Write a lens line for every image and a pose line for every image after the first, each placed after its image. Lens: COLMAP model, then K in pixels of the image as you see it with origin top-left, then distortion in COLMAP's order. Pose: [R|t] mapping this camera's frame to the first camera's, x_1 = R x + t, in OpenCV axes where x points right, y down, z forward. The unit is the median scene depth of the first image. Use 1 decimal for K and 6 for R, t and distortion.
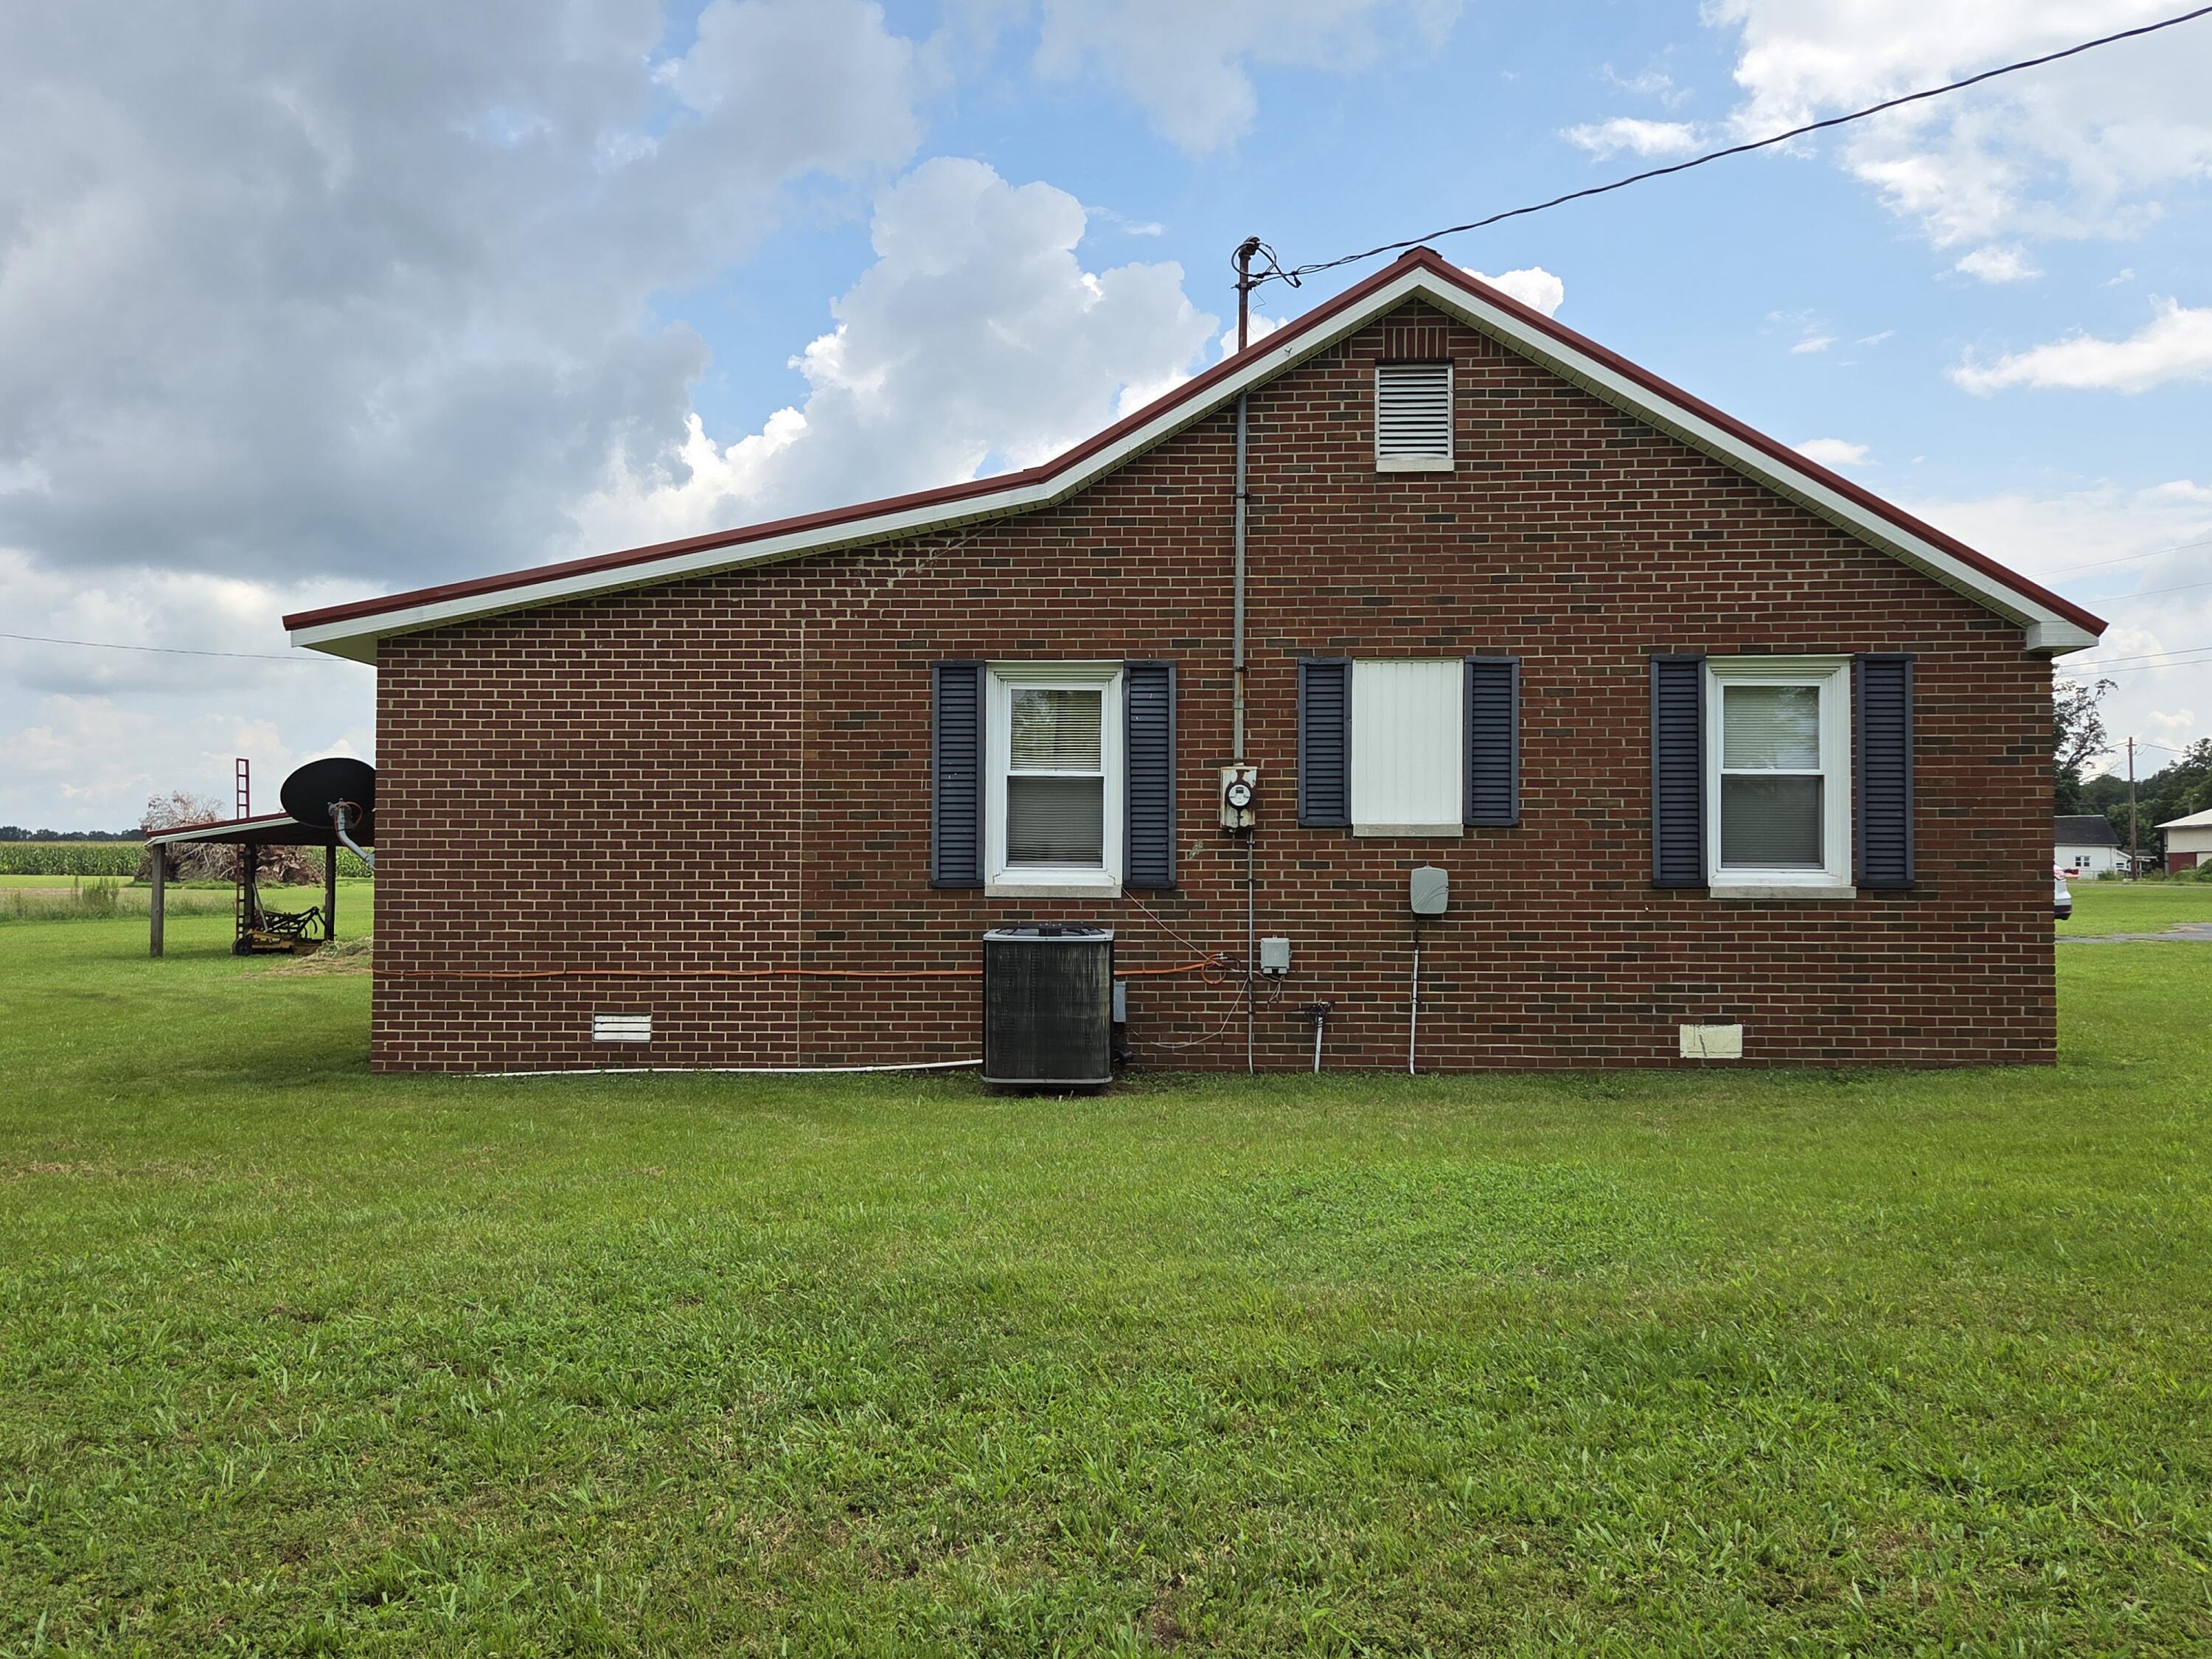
lens RADIAL K [[1803.7, 0, 1104.0], [0, 1803.7, 843.5], [0, 0, 1]] dist [0.085783, 0.002924]
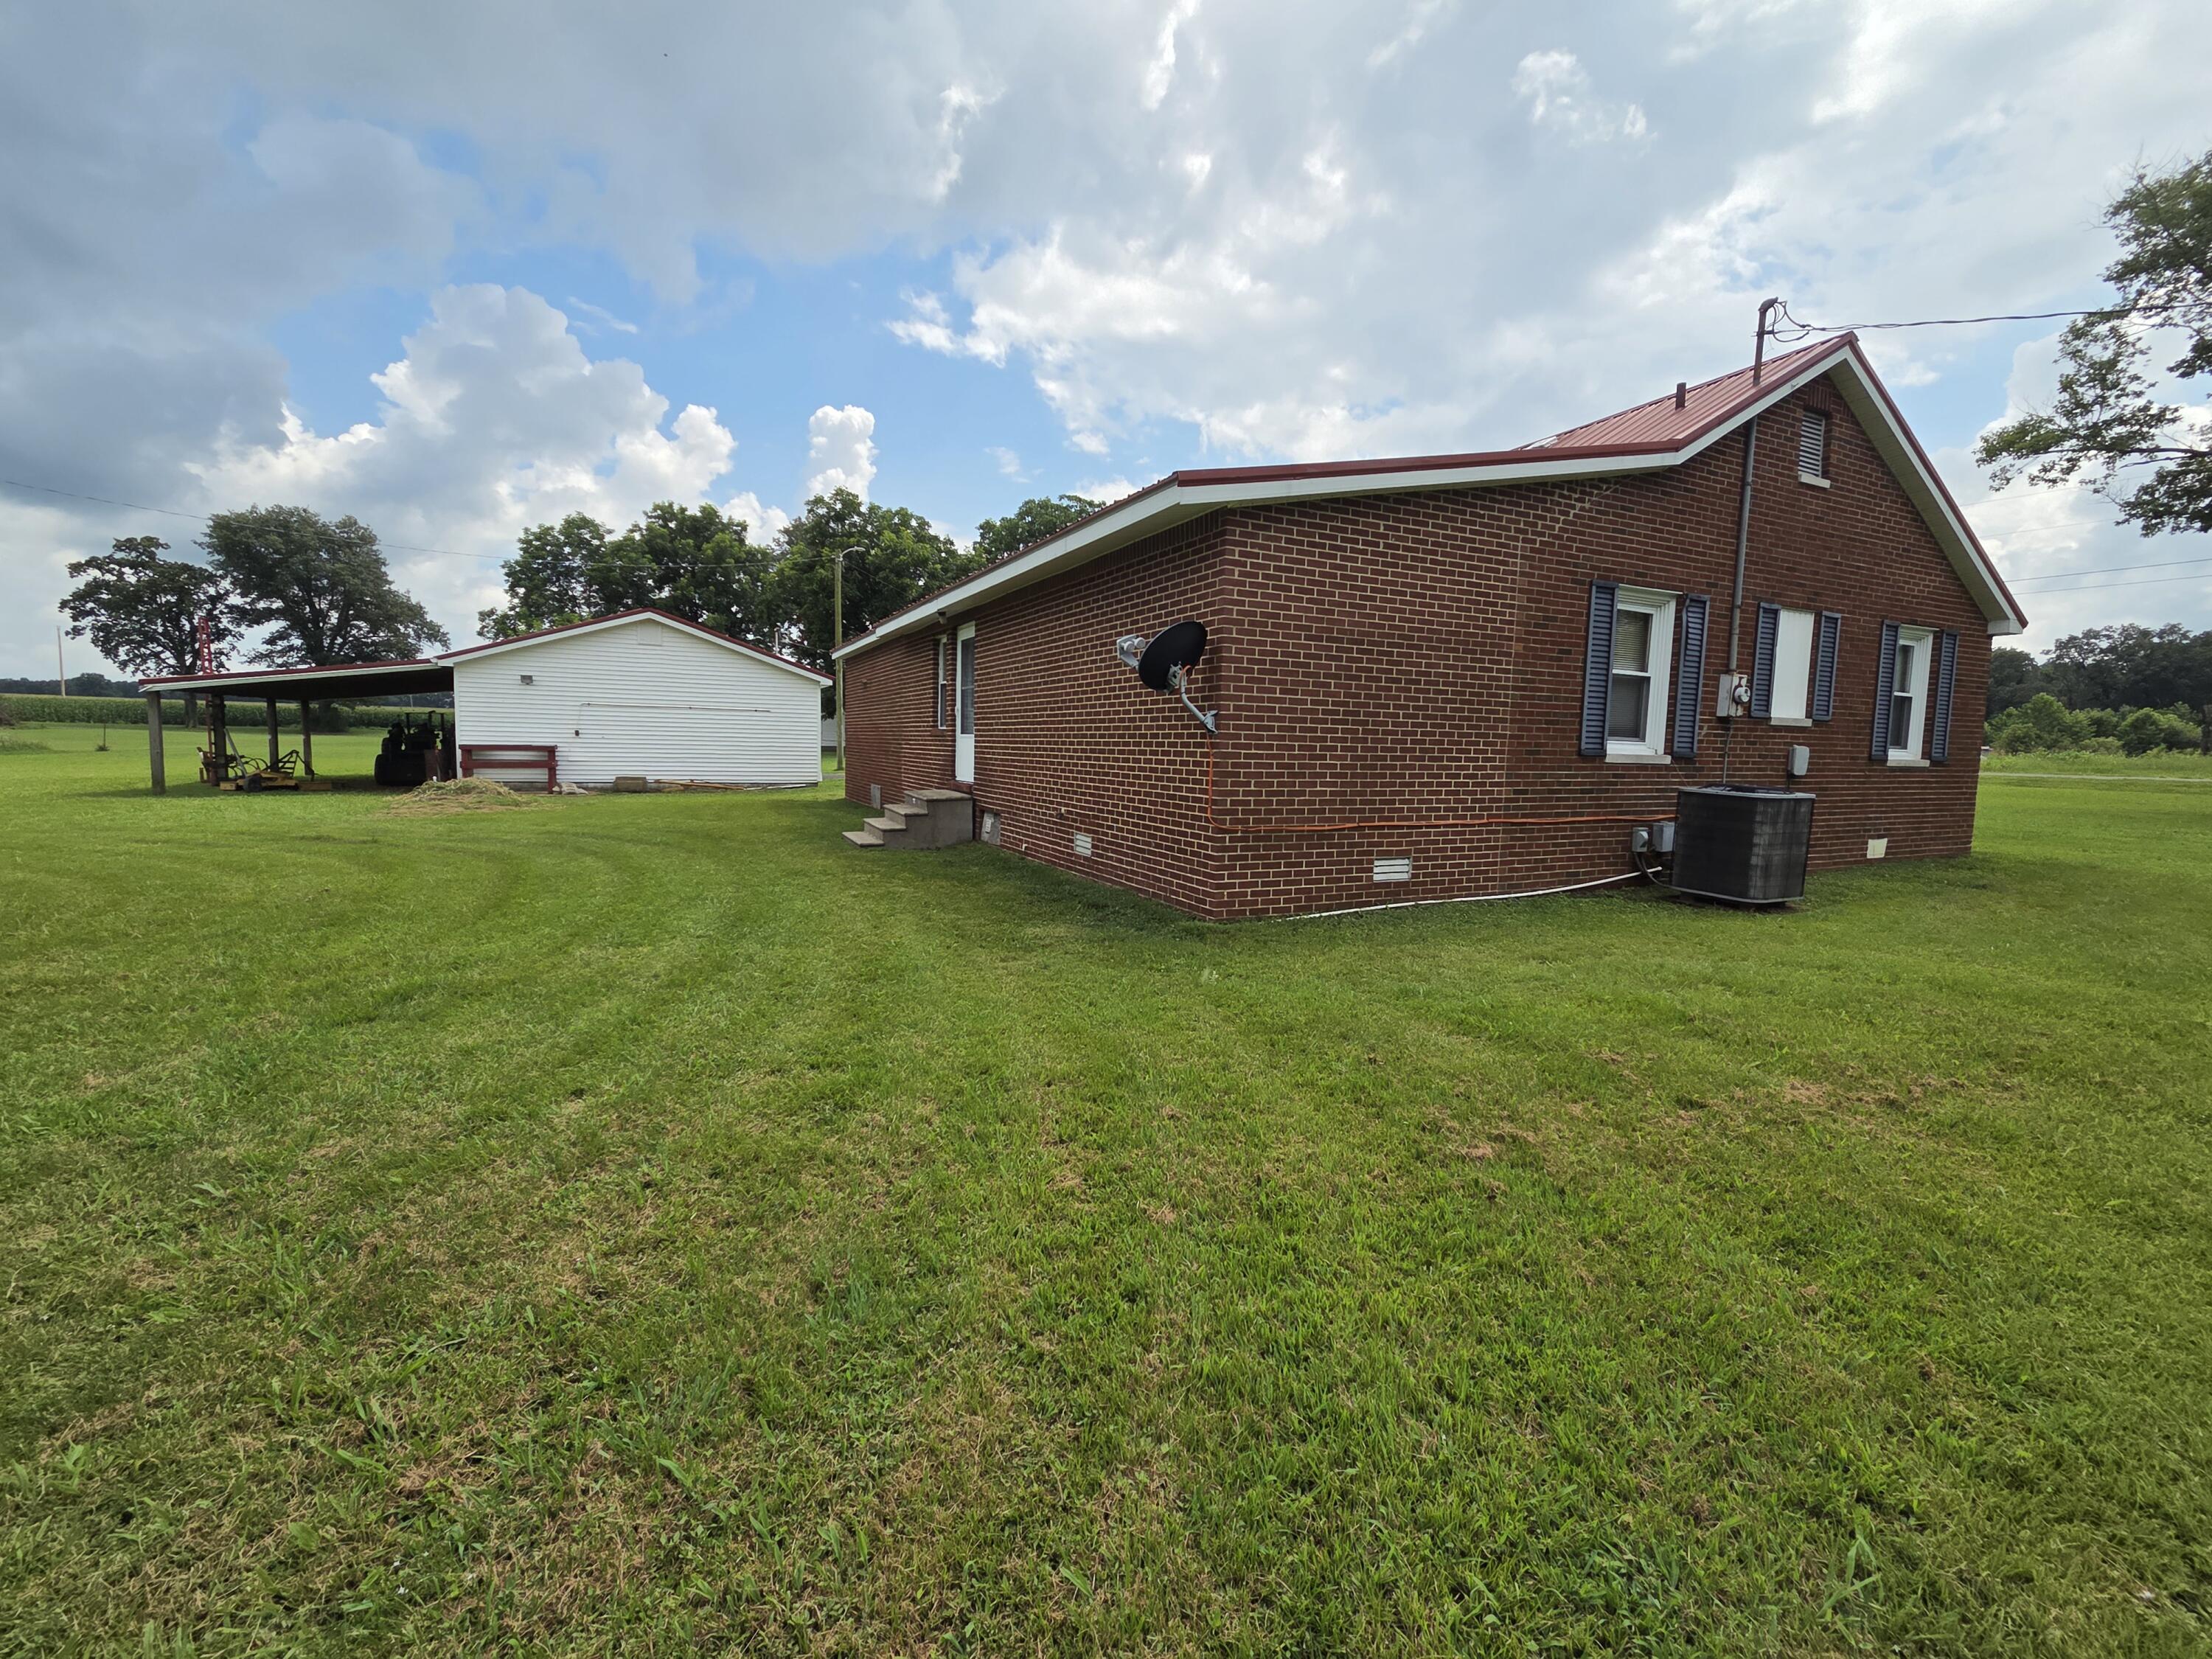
lens RADIAL K [[935.6, 0, 1114.6], [0, 935.6, 829.7], [0, 0, 1]] dist [0.006268, -0.000997]
pose [[0.877865, -0.026777, 0.478159, -0.719327], [-0.027980, 0.993863, 0.107025, 0.014637], [-0.478090, -0.107333, 0.871728, 0.554436]]
